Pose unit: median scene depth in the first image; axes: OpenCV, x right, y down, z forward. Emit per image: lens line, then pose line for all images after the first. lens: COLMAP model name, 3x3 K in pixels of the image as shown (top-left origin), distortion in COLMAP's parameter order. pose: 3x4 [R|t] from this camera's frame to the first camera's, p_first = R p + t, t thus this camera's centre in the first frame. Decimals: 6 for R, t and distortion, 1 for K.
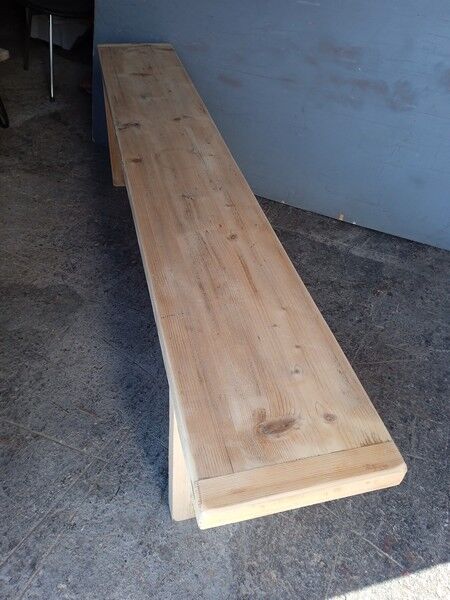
lens RADIAL K [[495.9, 0, 225.0], [0, 495.9, 300.0], [0, 0, 1]] dist [0.119796, -0.191070]
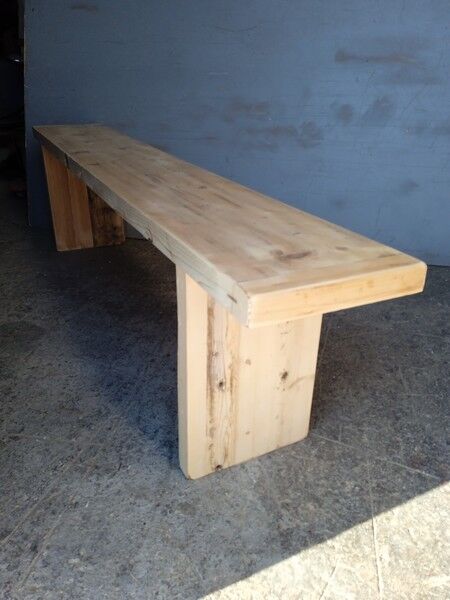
lens RADIAL K [[490.9, 0, 223.3], [0, 490.9, 296.3], [0, 0, 1]] dist [0.124269, -0.190195]
pose [[0.976850, -0.136260, 0.164916, -0.139164], [0.177722, 0.946008, -0.271078, 0.367294], [-0.119074, 0.294111, 0.948325, 0.056329]]
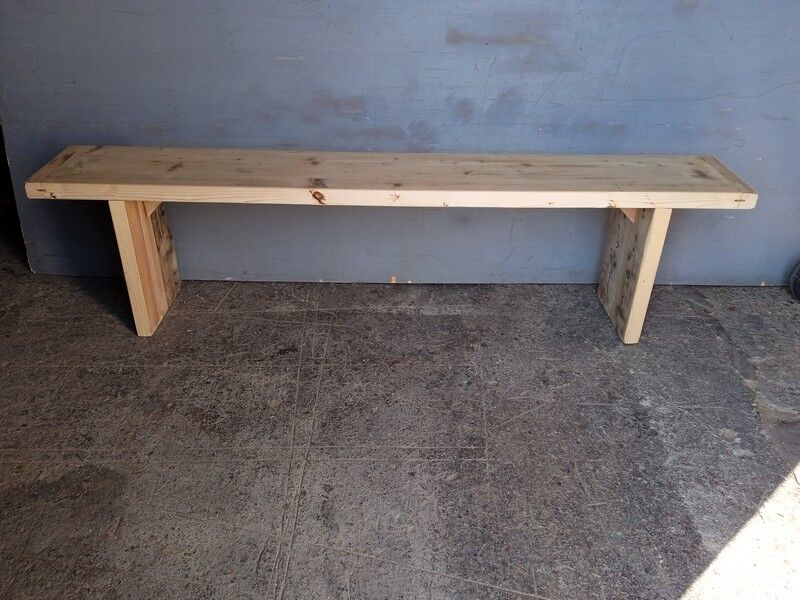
lens RADIAL K [[659.0, 0, 400.0], [0, 659.0, 300.0], [0, 0, 1]] dist [0.142384, -0.224163]
pose [[0.905601, -0.266842, 0.329669, -0.251886], [0.319406, 0.940470, -0.116172, 0.002342], [-0.279045, 0.210504, 0.936922, -0.085910]]
